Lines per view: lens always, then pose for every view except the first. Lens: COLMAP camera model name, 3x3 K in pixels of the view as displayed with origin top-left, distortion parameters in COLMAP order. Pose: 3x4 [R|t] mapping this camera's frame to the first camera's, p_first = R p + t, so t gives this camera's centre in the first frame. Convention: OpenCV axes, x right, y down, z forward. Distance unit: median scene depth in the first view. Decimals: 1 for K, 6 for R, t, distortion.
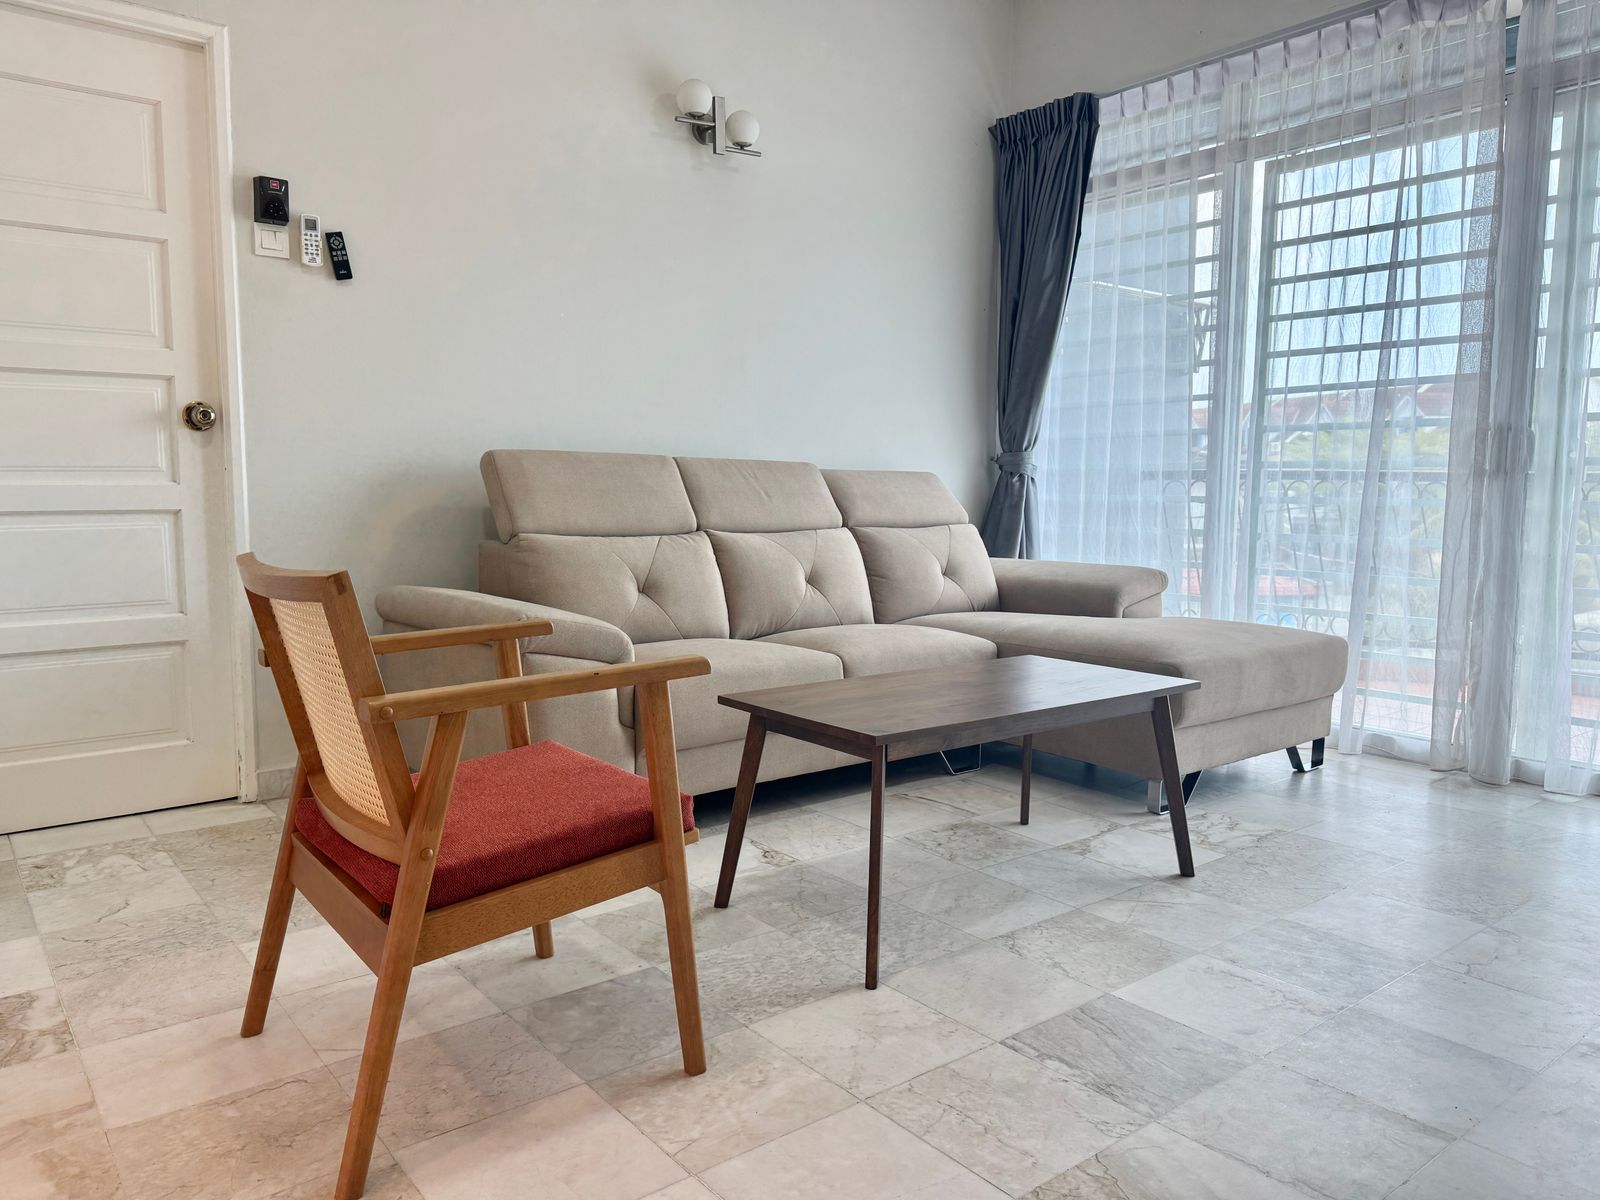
lens RADIAL K [[1119.6, 0, 800.0], [0, 1119.6, 600.0], [0, 0, 1]] dist [0.091870, -0.132572]
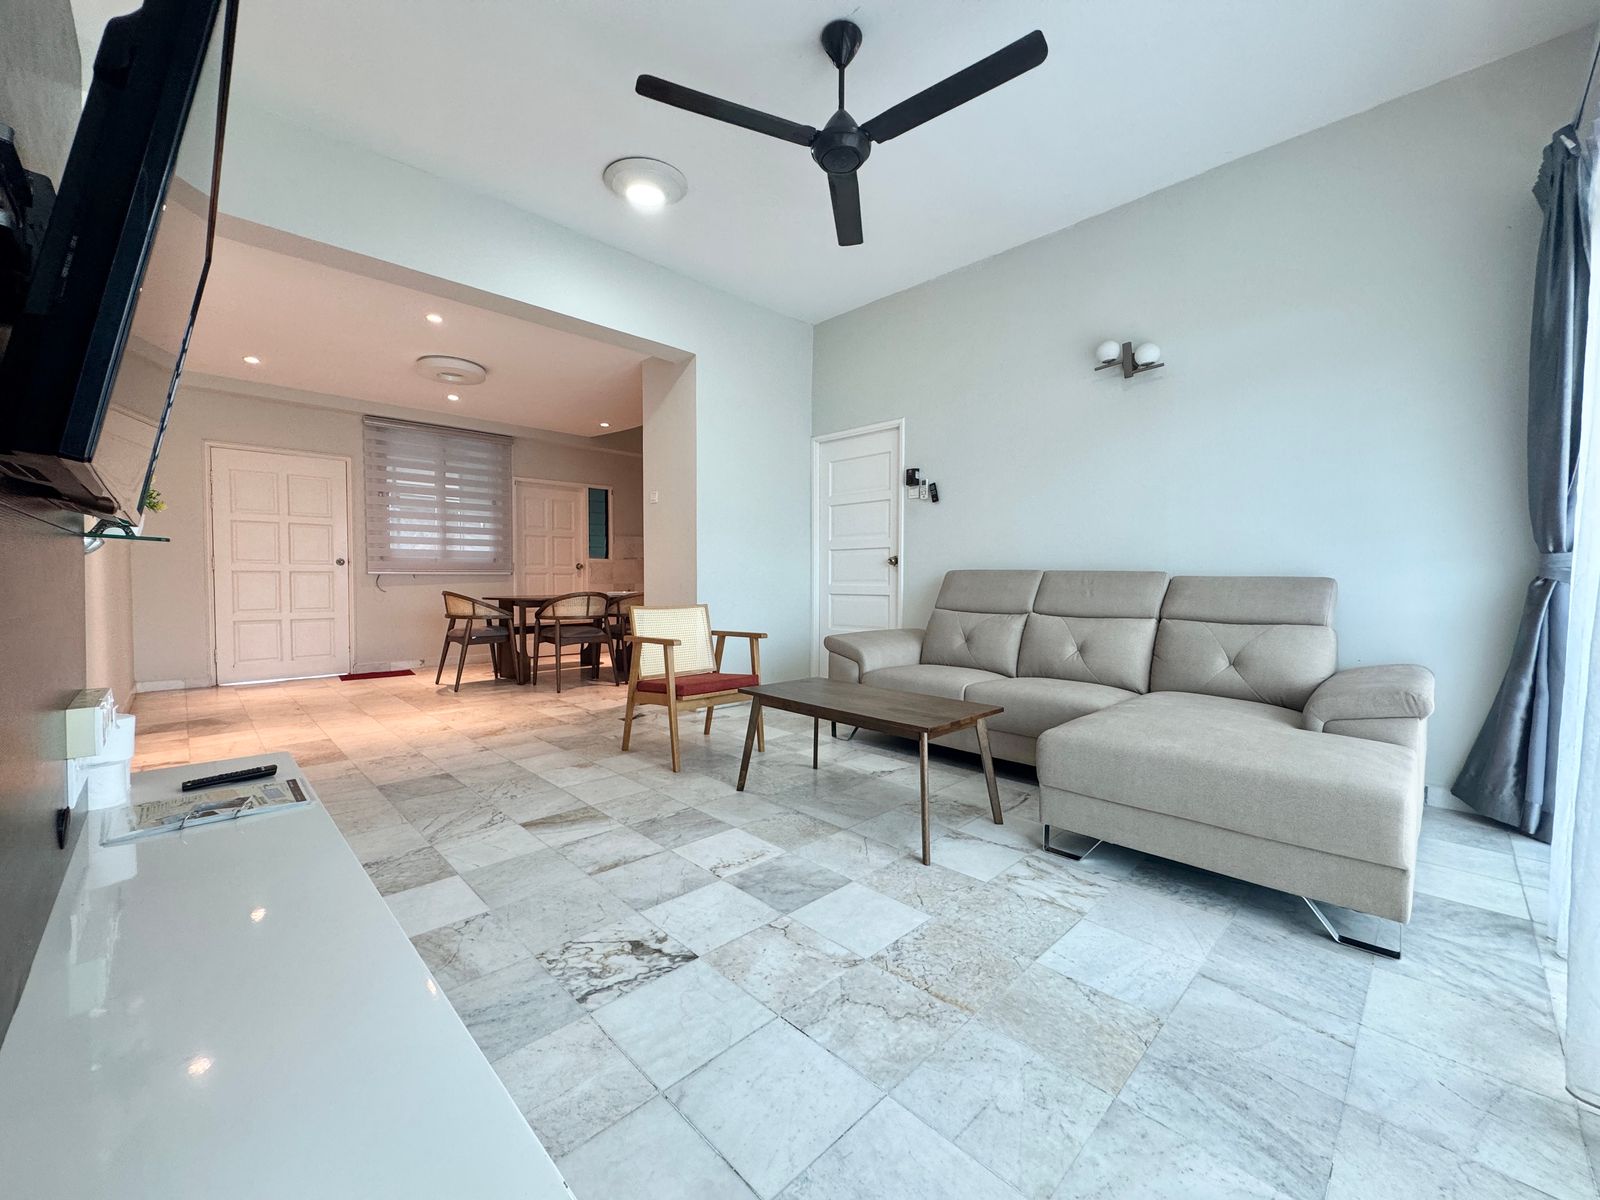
lens RADIAL K [[632.0, 0, 806.0], [0, 632.0, 596.6], [0, 0, 1]] dist [-0.000533, -0.000112]
pose [[0.116383, 0.025099, -0.992887, 1.052430], [-0.107004, 0.994179, 0.012589, -0.080409], [0.987423, 0.104778, 0.118392, 0.687336]]
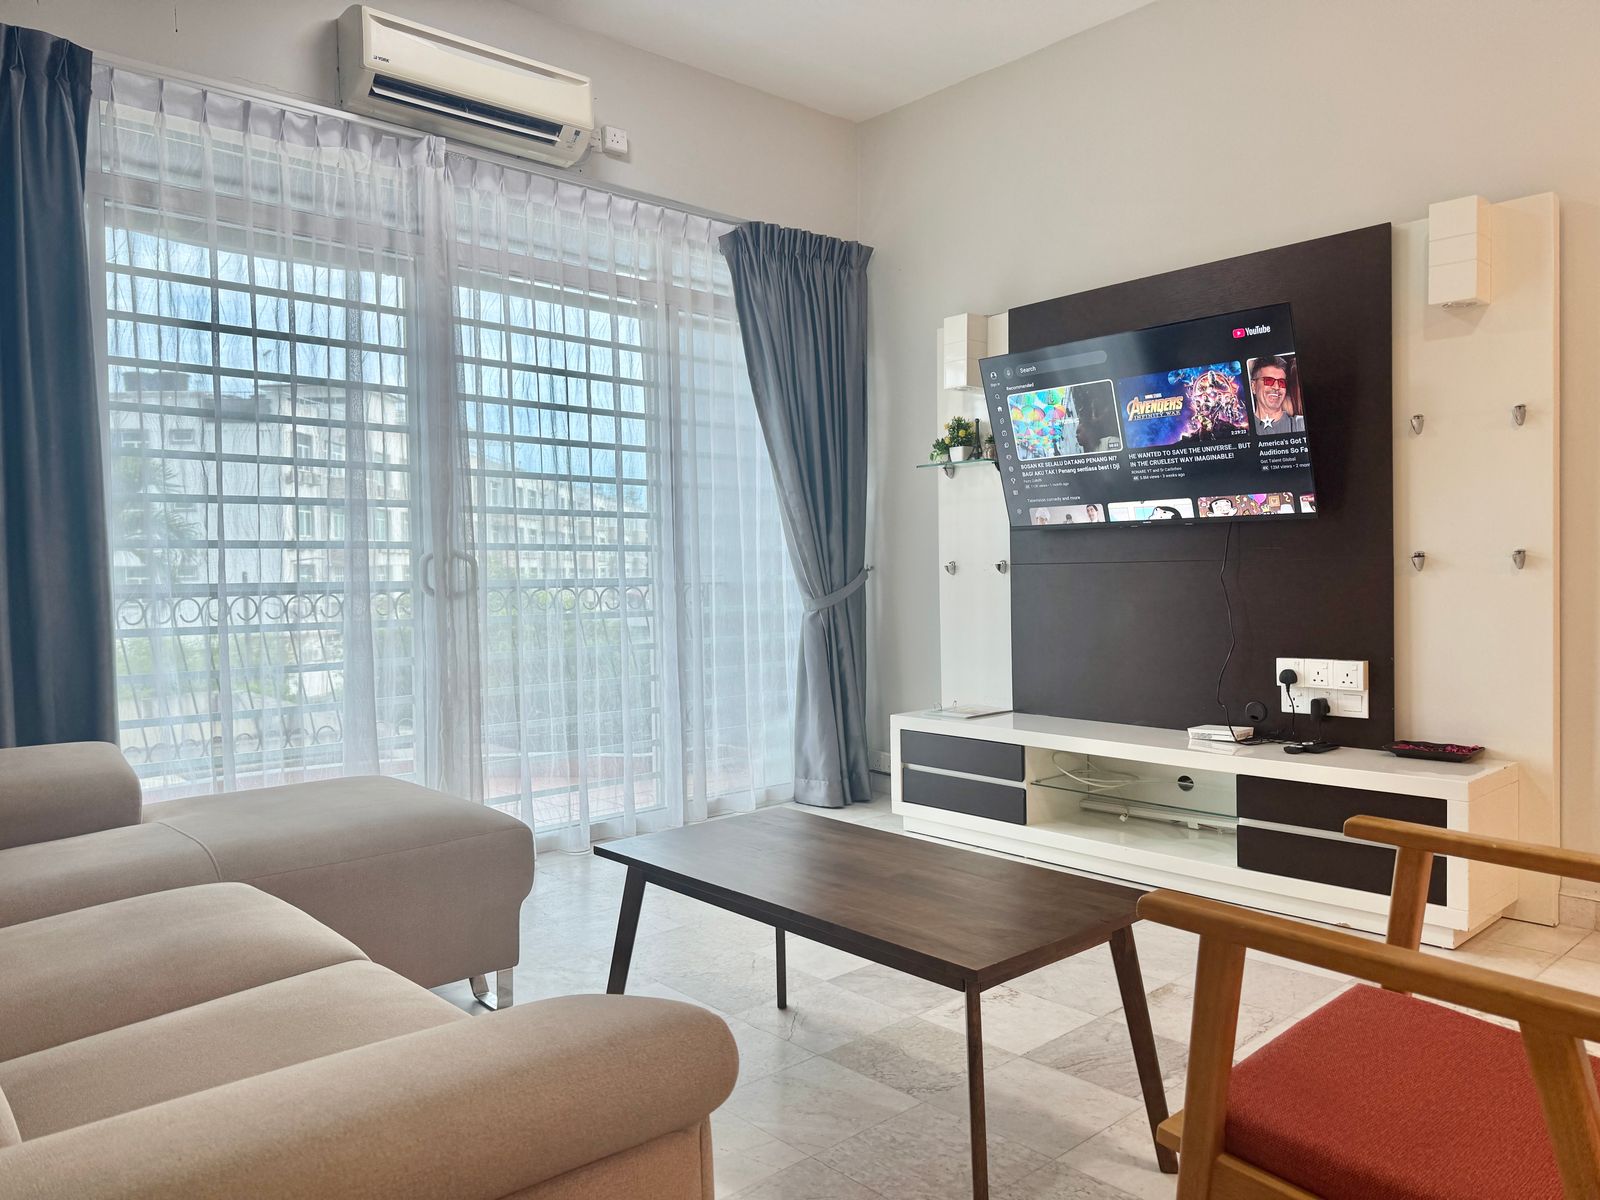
lens RADIAL K [[1119.6, 0, 800.0], [0, 1119.6, 600.0], [0, 0, 1]] dist [0.091870, -0.132572]
pose [[-0.065915, -0.025425, 0.997501, -0.615474], [0.117092, 0.992571, 0.033036, -0.127617], [-0.990931, 0.118977, -0.062448, 0.903226]]
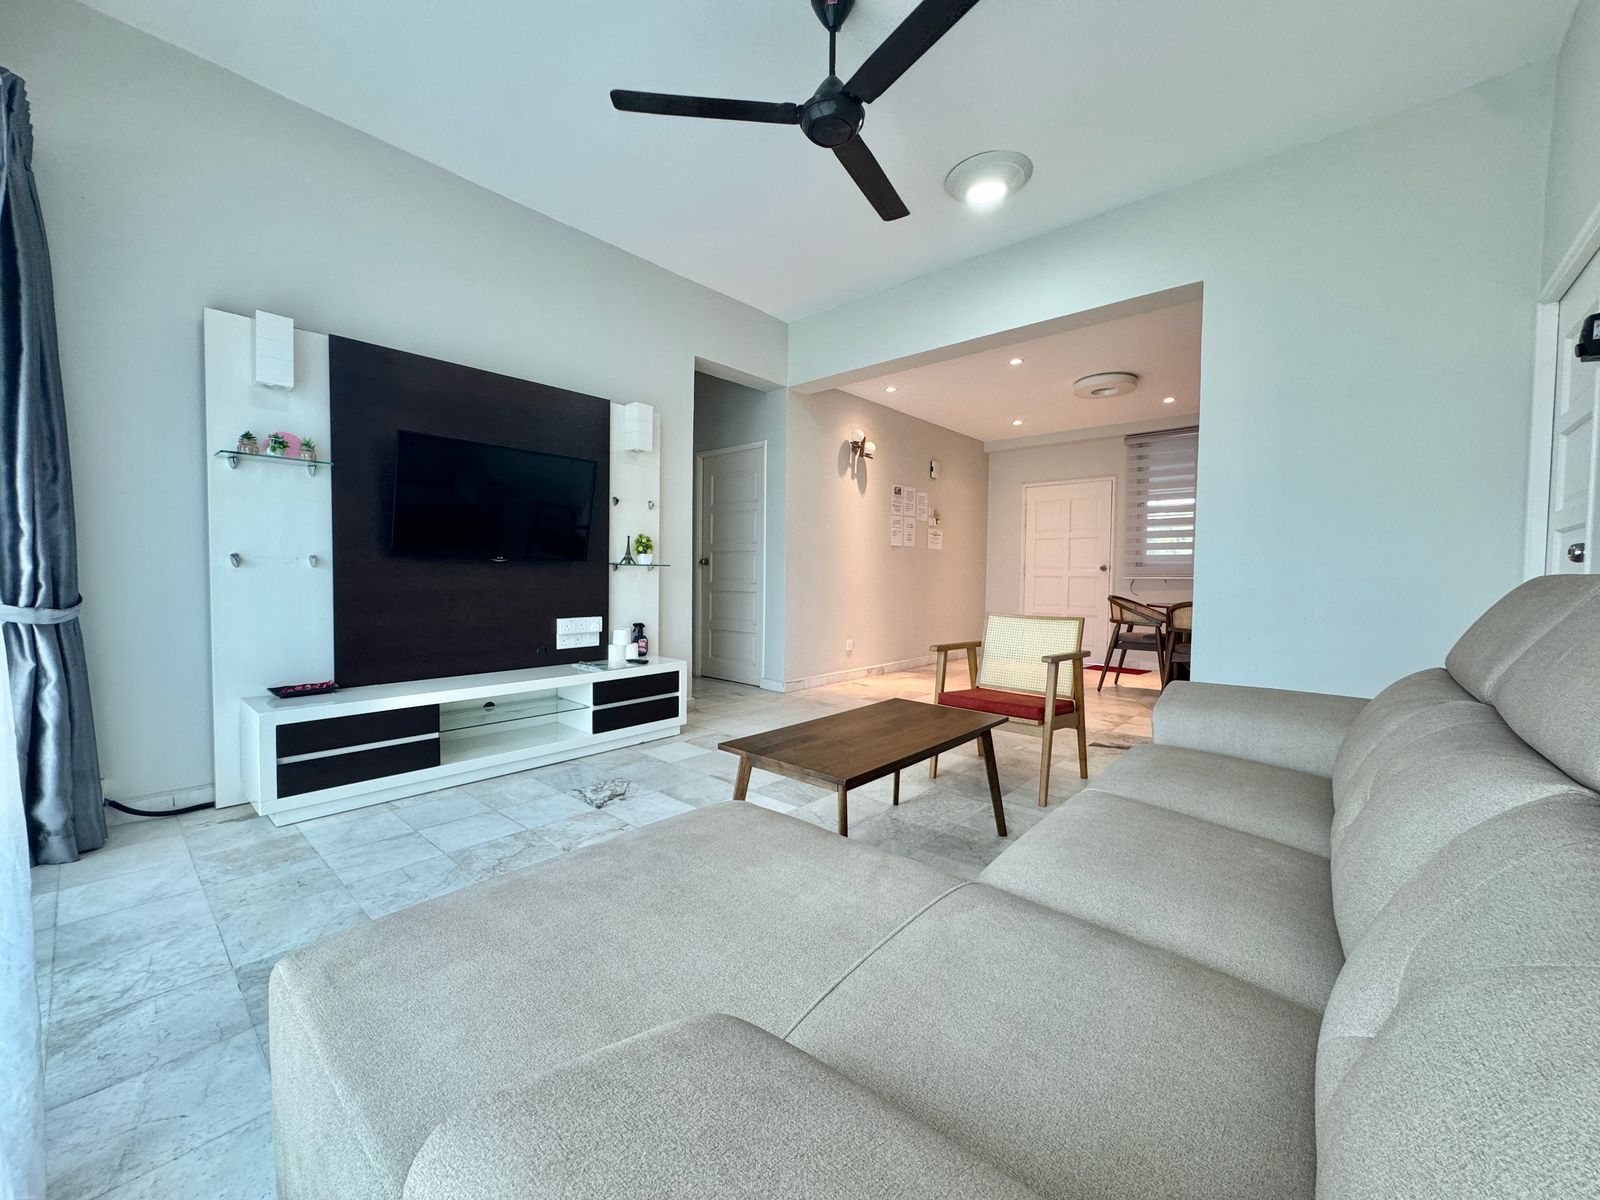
lens RADIAL K [[639.4, 0, 799.2], [0, 639.4, 597.0], [0, 0, 1]] dist [0.000475, 0.000031]
pose [[-0.983664, -0.009709, -0.179753, 0.372452], [-0.035113, 0.989713, 0.138692, -0.196522], [0.176558, 0.142738, -0.973886, 1.623035]]
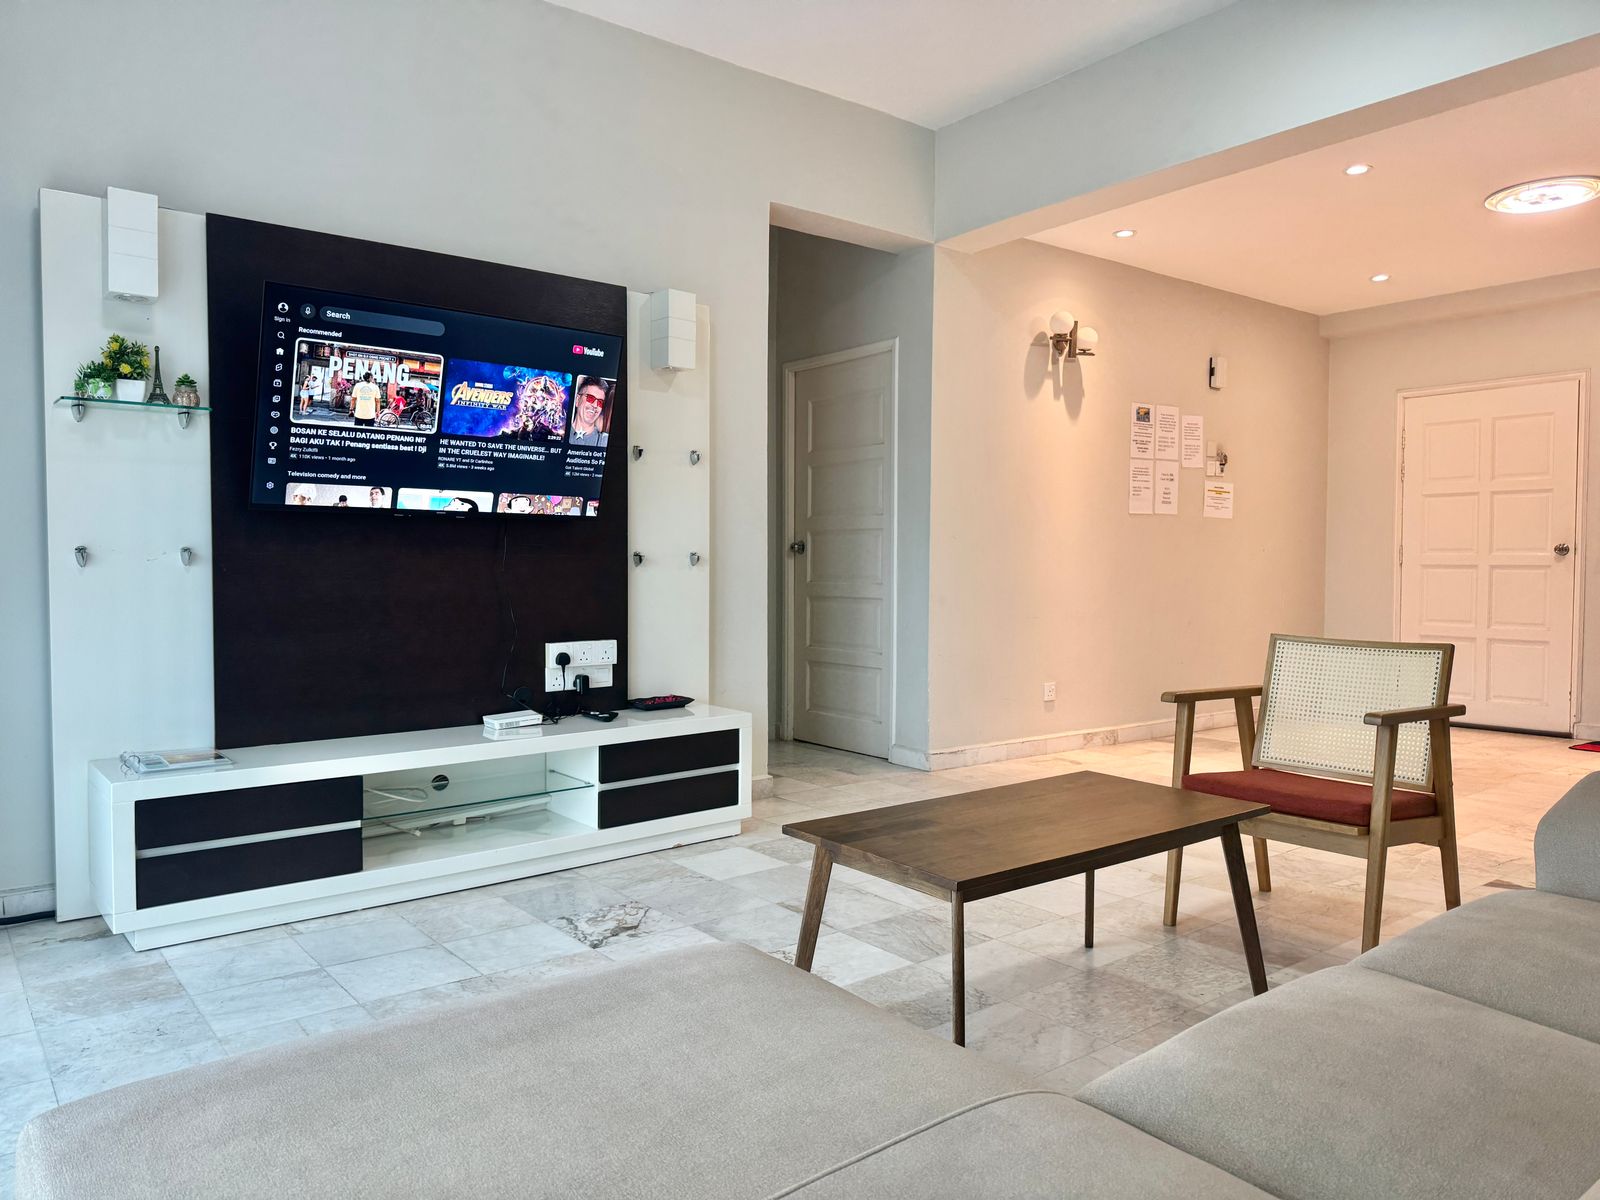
lens RADIAL K [[1119.6, 0, 800.0], [0, 1119.6, 600.0], [0, 0, 1]] dist [0.091870, -0.132572]
pose [[-0.999982, -0.005714, -0.001650, 0.304398], [-0.005887, 0.990509, 0.137325, -0.207189], [0.000849, 0.137332, -0.990525, 1.682322]]
